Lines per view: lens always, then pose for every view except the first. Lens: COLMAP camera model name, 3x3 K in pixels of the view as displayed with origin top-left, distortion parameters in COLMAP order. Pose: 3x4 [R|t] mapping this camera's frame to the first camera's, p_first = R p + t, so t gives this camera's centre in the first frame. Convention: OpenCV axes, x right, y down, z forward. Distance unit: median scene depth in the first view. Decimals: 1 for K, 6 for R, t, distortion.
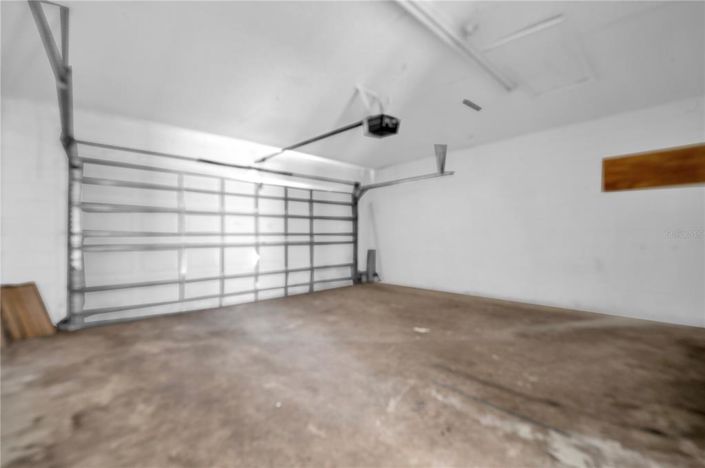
lens RADIAL K [[300.2, 0, 348.5], [0, 300.2, 238.2], [0, 0, 1]] dist [-0.000067, -0.008677]
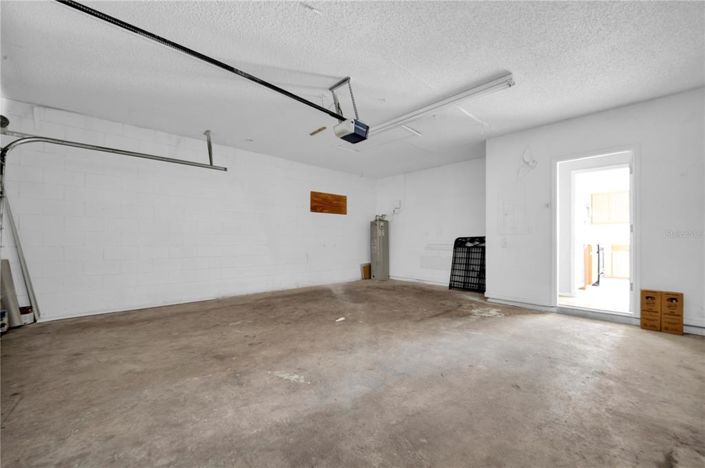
lens RADIAL K [[293.1, 0, 349.3], [0, 293.1, 243.6], [0, 0, 1]] dist [-0.000520, -0.000269]
pose [[0.003134, -0.009288, 0.999952, -0.917452], [-0.004940, 0.999945, 0.009304, 0.001683], [-0.999983, -0.004969, 0.003087, 0.997323]]
